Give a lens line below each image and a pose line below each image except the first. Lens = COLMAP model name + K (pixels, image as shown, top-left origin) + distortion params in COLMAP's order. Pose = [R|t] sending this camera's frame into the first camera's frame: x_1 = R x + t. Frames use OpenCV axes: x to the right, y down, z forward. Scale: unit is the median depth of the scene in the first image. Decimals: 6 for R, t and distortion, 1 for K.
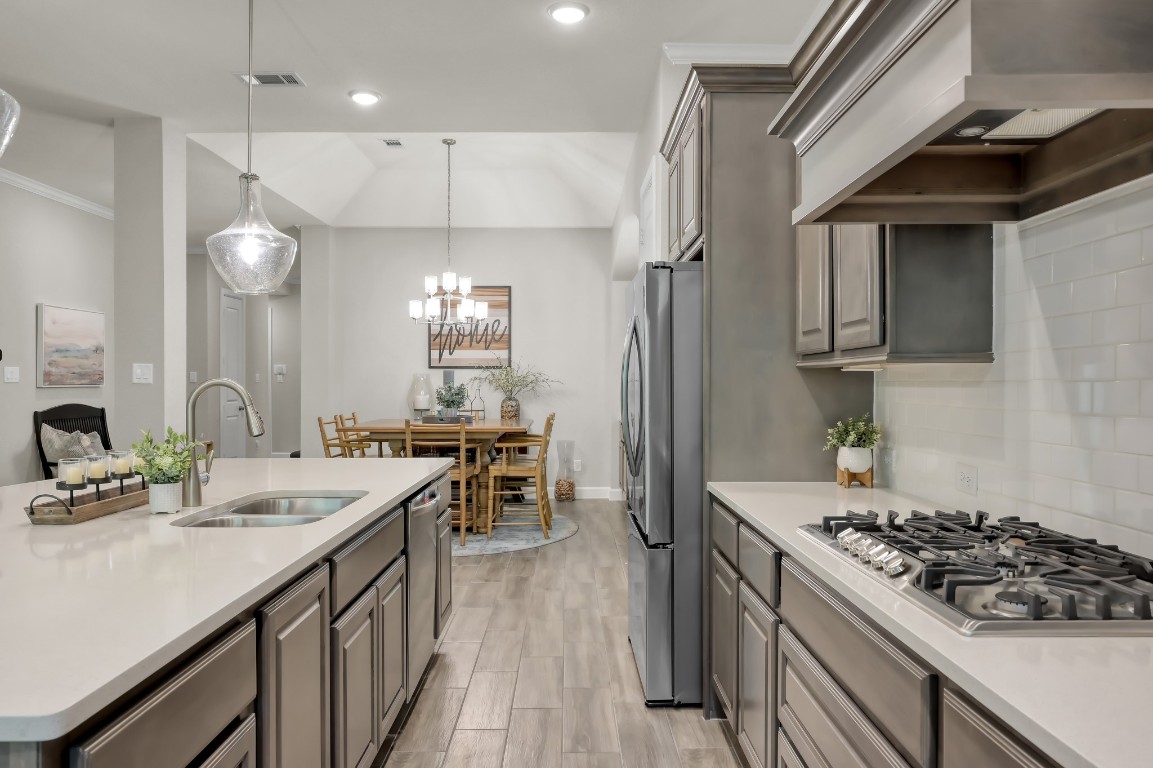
lens RADIAL K [[802.7, 0, 580.8], [0, 802.7, 382.3], [0, 0, 1]] dist [-0.008748, -0.001861]
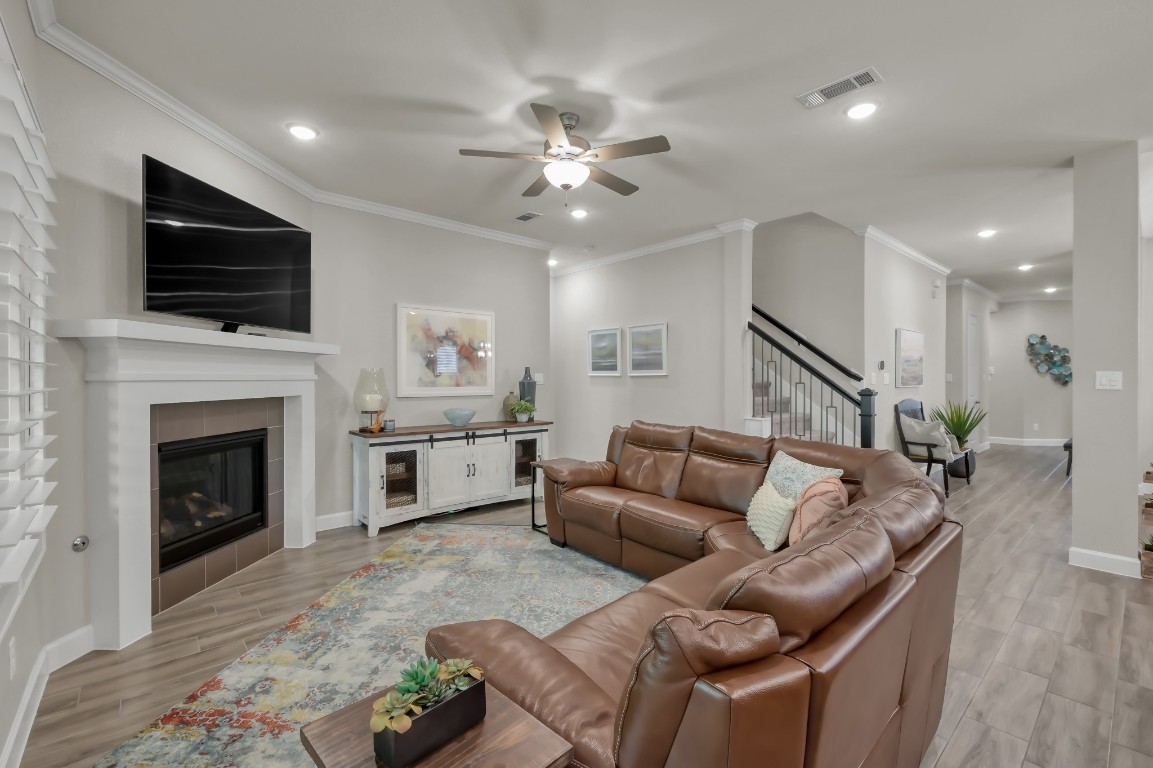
lens RADIAL K [[494.6, 0, 592.3], [0, 494.6, 380.0], [0, 0, 1]] dist [-0.000564, 0.000050]
pose [[0.663441, 0.002713, -0.748224, -0.549936], [0.000602, 0.999991, 0.004160, -0.015394], [0.748229, -0.003210, 0.663433, 0.020414]]
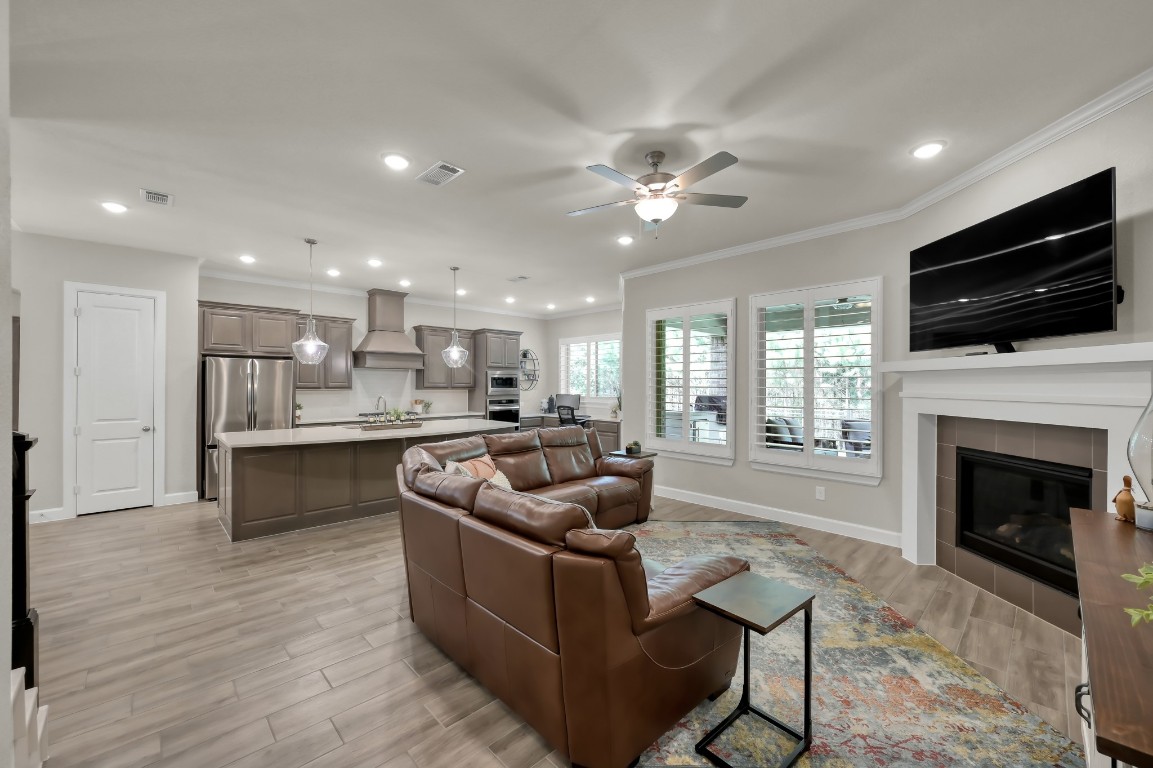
lens RADIAL K [[452.0, 0, 594.2], [0, 452.0, 387.6], [0, 0, 1]] dist [-0.000613, -0.000157]
pose [[-0.707957, -0.007820, 0.706212, -1.472979], [-0.002315, 0.999959, 0.008752, -0.034797], [-0.706252, 0.004561, -0.707946, 0.967808]]
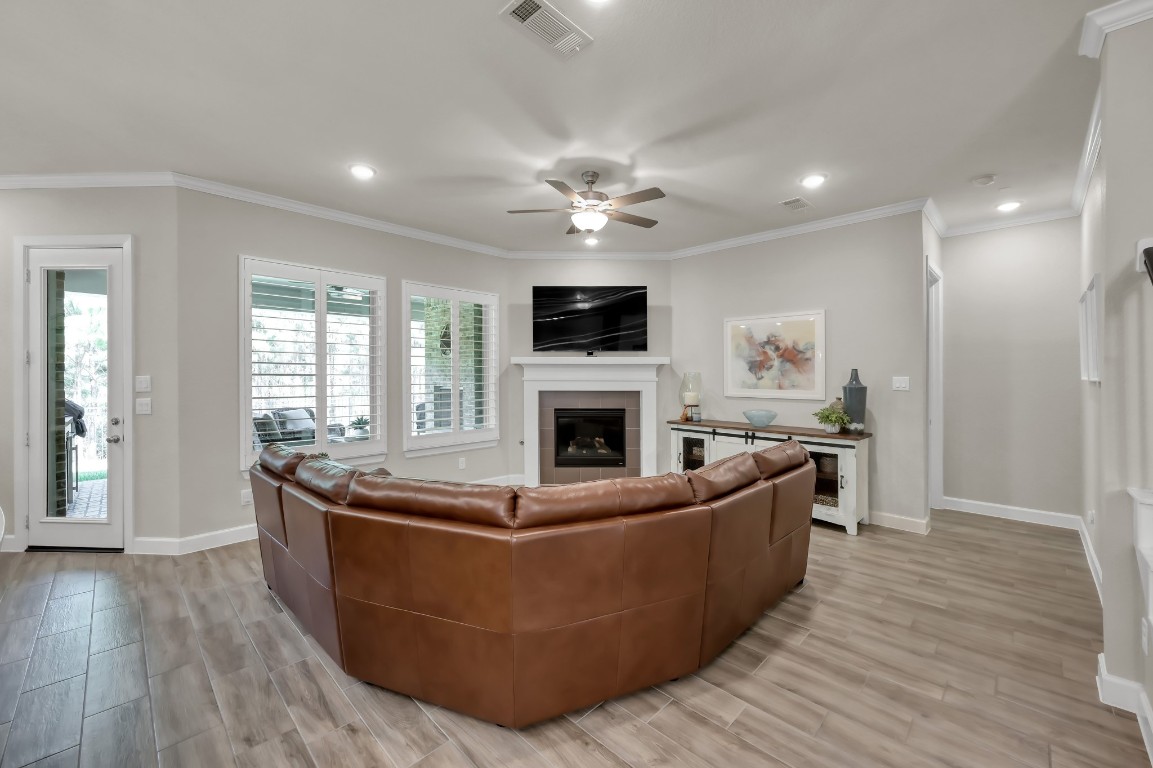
lens RADIAL K [[452.0, 0, 577.3], [0, 452.0, 374.0], [0, 0, 1]] dist [-0.000613, -0.000157]
pose [[-0.706373, -0.000677, -0.707839, -0.517519], [-0.002224, 0.999997, 0.001263, -0.032107], [0.707836, 0.002466, -0.706372, 0.960452]]
